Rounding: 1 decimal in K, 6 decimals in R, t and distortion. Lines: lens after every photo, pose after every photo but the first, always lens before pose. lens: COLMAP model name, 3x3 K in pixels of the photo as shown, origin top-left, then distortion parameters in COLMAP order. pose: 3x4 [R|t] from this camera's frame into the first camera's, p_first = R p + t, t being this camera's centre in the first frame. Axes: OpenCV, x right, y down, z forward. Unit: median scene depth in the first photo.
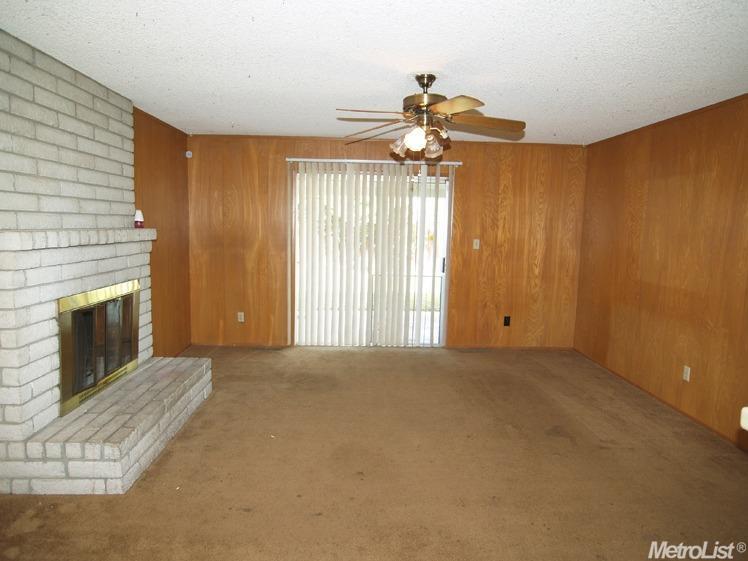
lens RADIAL K [[474.7, 0, 368.0], [0, 474.7, 281.0], [0, 0, 1]] dist [-0.029201, 0.002832]
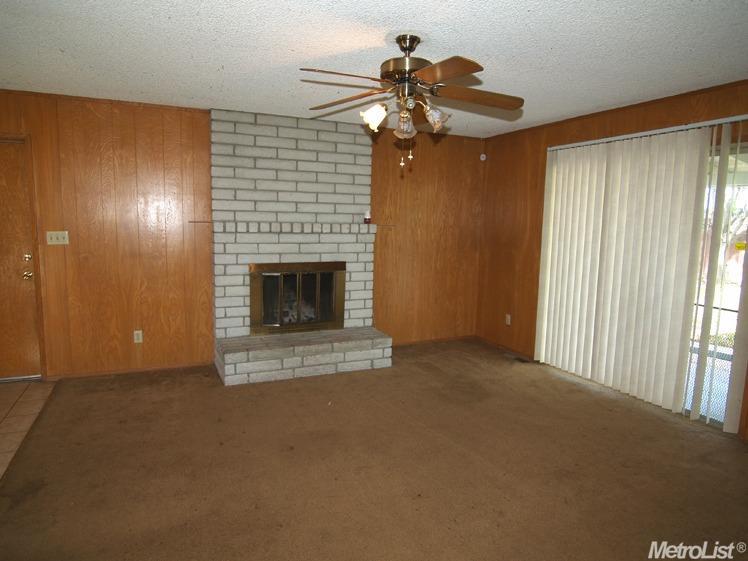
lens RADIAL K [[474.7, 0, 369.1], [0, 474.7, 279.7], [0, 0, 1]] dist [-0.029201, 0.002832]
pose [[0.385137, 0.106518, -0.916691, 0.675281], [-0.124715, 0.990212, 0.062664, -0.040821], [0.914394, 0.090191, 0.394652, 0.477440]]
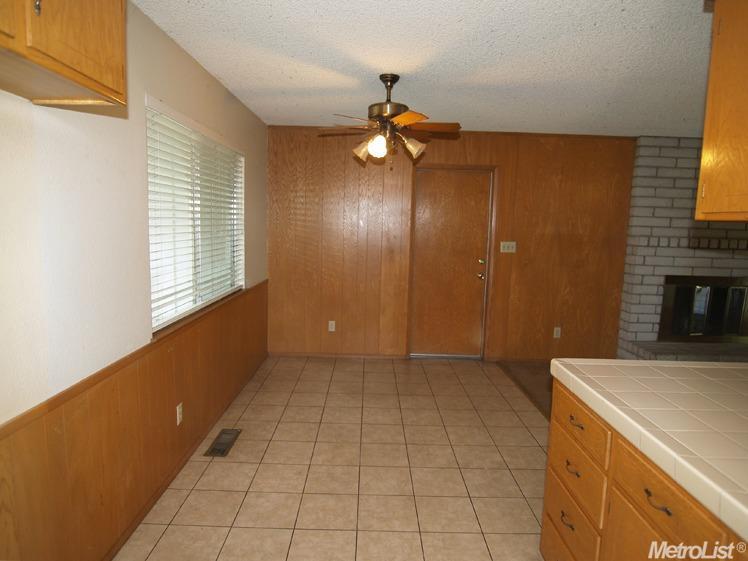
lens RADIAL K [[474.7, 0, 375.1], [0, 474.7, 277.1], [0, 0, 1]] dist [-0.029201, 0.002832]
pose [[-0.023460, 0.095529, -0.995150, 0.754873], [-0.148737, 0.984012, 0.097966, 0.022434], [0.988598, 0.150314, -0.008876, -0.054110]]
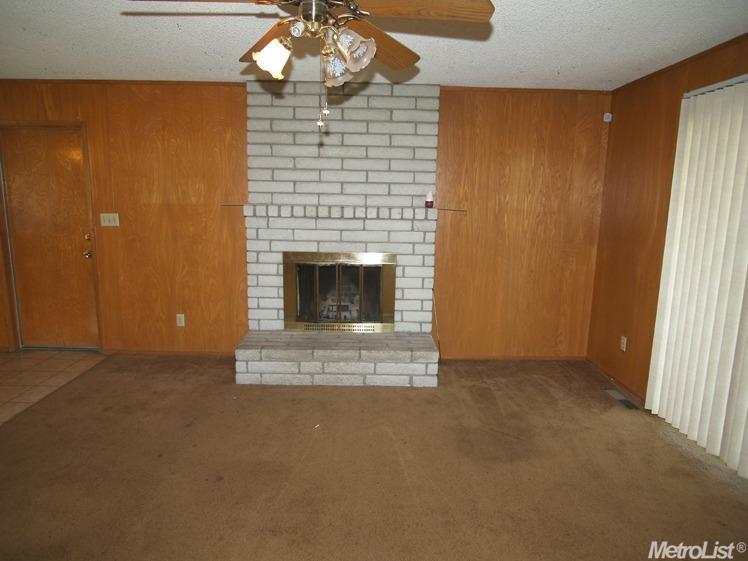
lens RADIAL K [[474.7, 0, 368.7], [0, 474.7, 280.0], [0, 0, 1]] dist [-0.029201, 0.002832]
pose [[-0.013705, 0.153223, -0.988097, 0.545697], [-0.140526, 0.978087, 0.153620, -0.093121], [0.989982, 0.140958, 0.008128, 0.828904]]
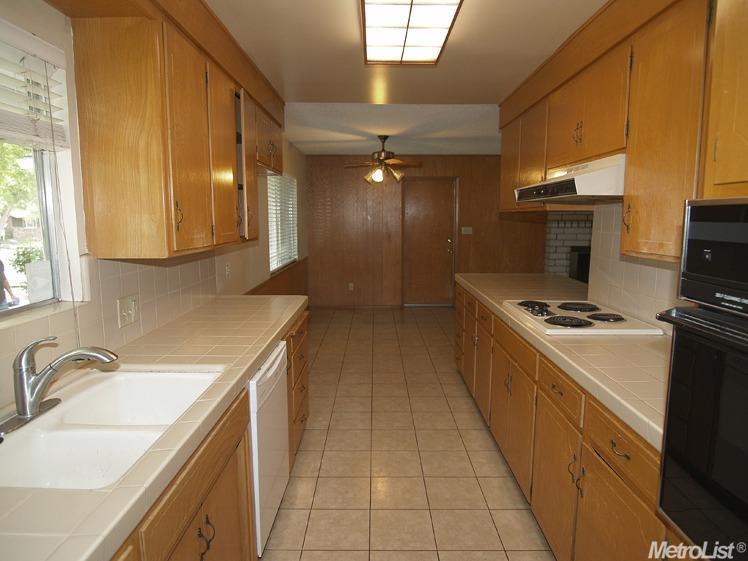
lens RADIAL K [[474.7, 0, 370.2], [0, 474.7, 281.1], [0, 0, 1]] dist [-0.029201, 0.002832]
pose [[-0.044836, 0.115135, -0.992337, 1.389470], [-0.120514, 0.985459, 0.119782, 0.032992], [0.991699, 0.124961, -0.030309, -0.029615]]
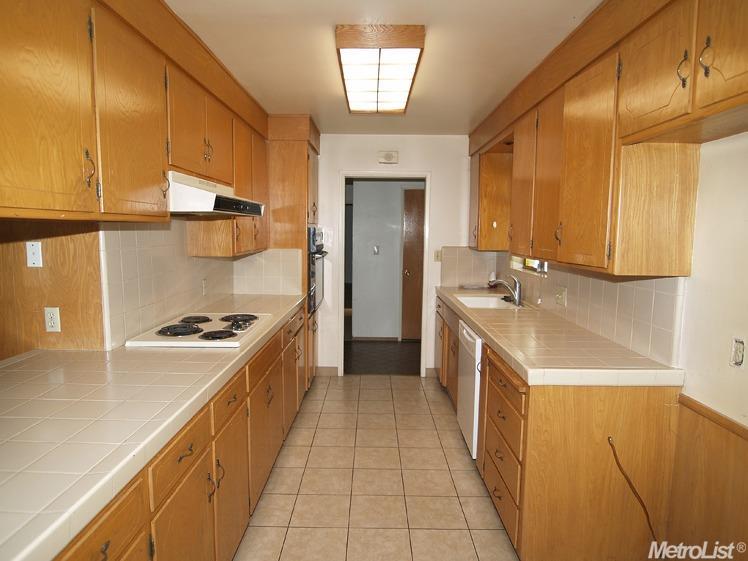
lens RADIAL K [[482.9, 0, 372.2], [0, 482.9, 280.4], [0, 0, 1]] dist [-0.028209, 0.002646]
pose [[0.034020, -0.126131, 0.991430, -2.322374], [0.111553, 0.986285, 0.121649, -0.057944], [-0.993176, 0.106459, 0.047624, -0.040501]]
